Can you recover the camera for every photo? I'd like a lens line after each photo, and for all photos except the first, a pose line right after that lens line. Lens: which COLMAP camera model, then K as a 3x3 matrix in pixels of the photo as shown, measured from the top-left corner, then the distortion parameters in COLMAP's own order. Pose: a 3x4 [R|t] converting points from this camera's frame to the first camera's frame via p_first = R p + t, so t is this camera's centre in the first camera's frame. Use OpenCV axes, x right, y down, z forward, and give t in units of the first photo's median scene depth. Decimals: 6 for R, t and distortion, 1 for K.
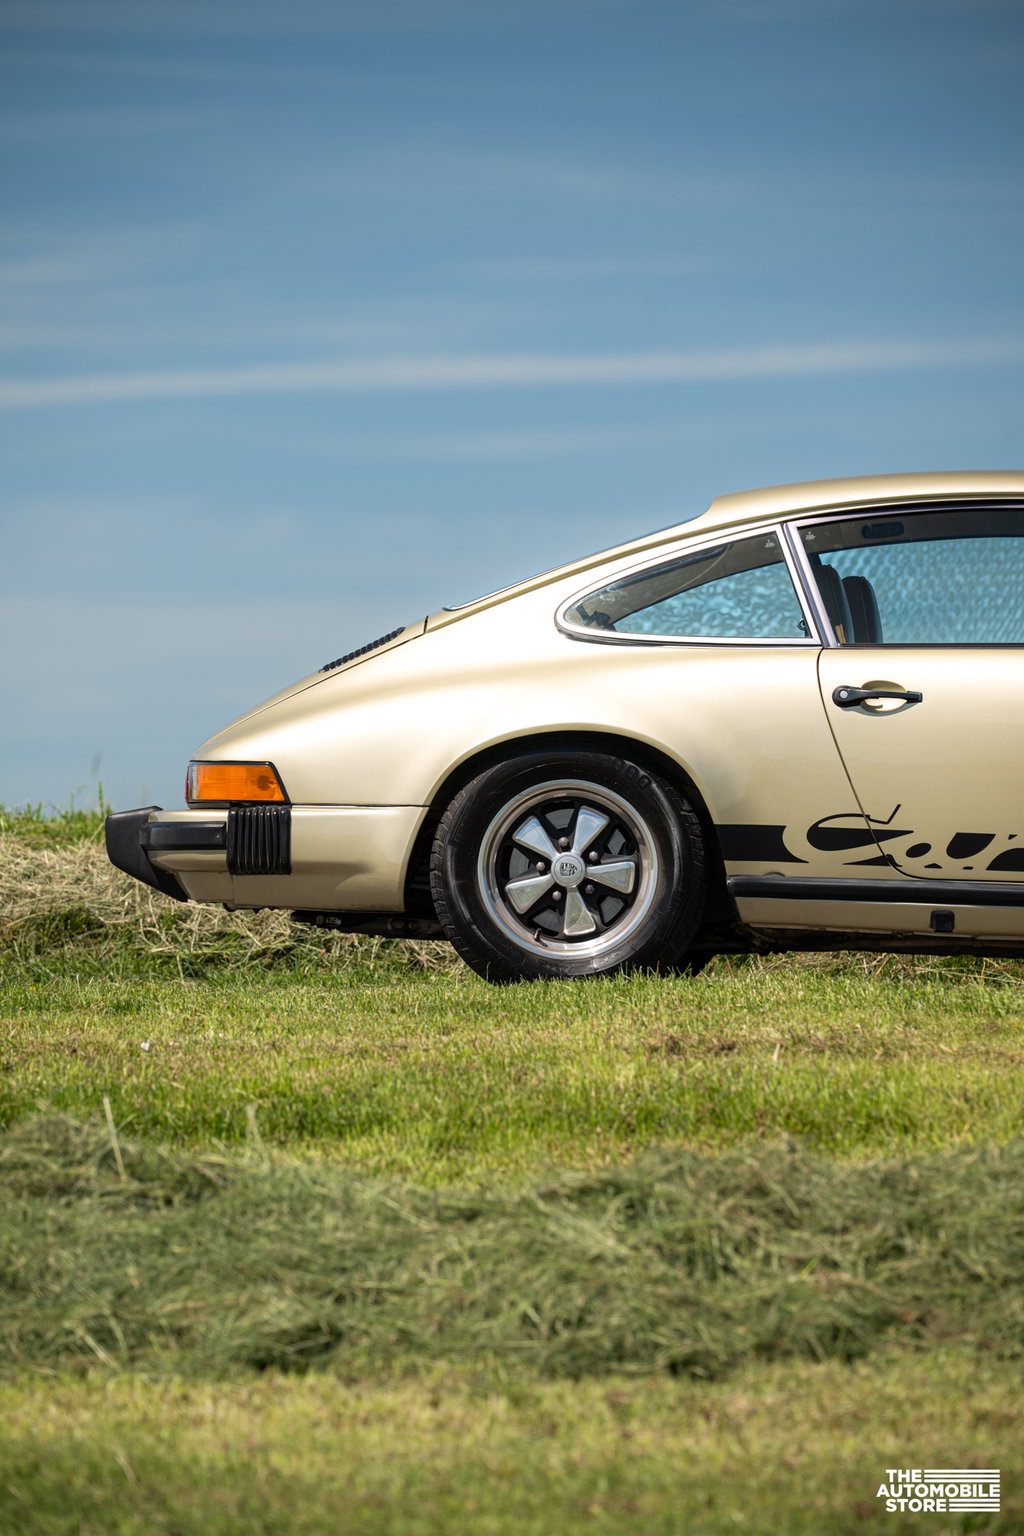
lens RADIAL K [[8573.2, 0, 493.1], [0, 8573.2, 767.3], [0, 0, 1]] dist [2.781088, 0.000000]
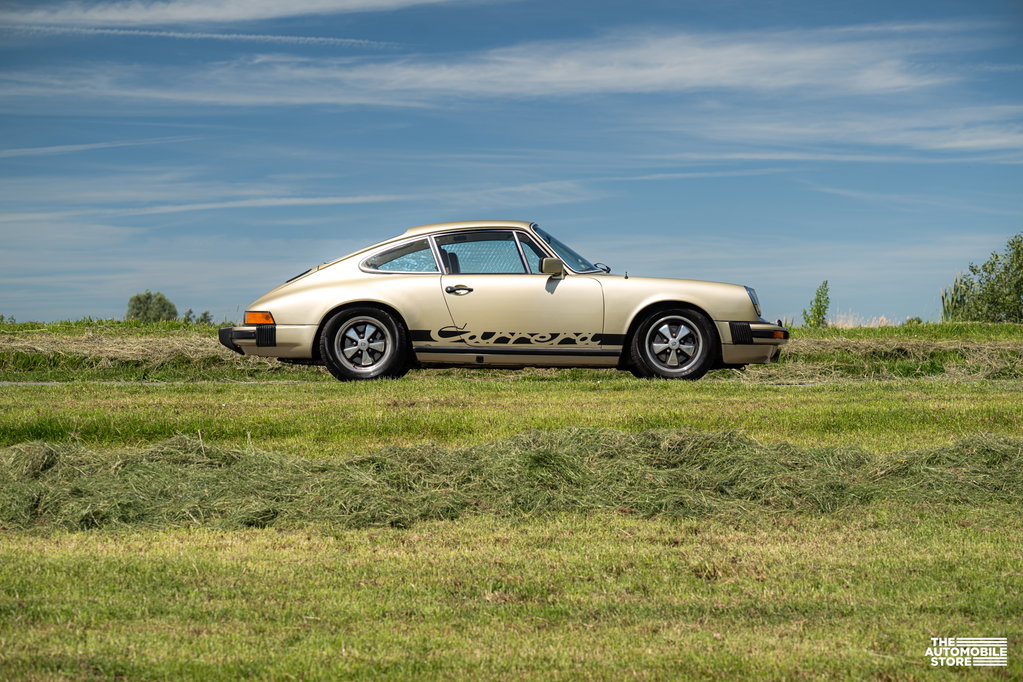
lens RADIAL K [[2187.4, 0, 490.5], [0, 2187.4, 215.8], [0, 0, 1]] dist [0.042131, 0.000000]
pose [[0.998121, -0.004954, 0.061074, 0.007169], [0.007431, 0.999155, -0.040413, -0.002887], [-0.060822, 0.040791, 0.997315, 0.202675]]
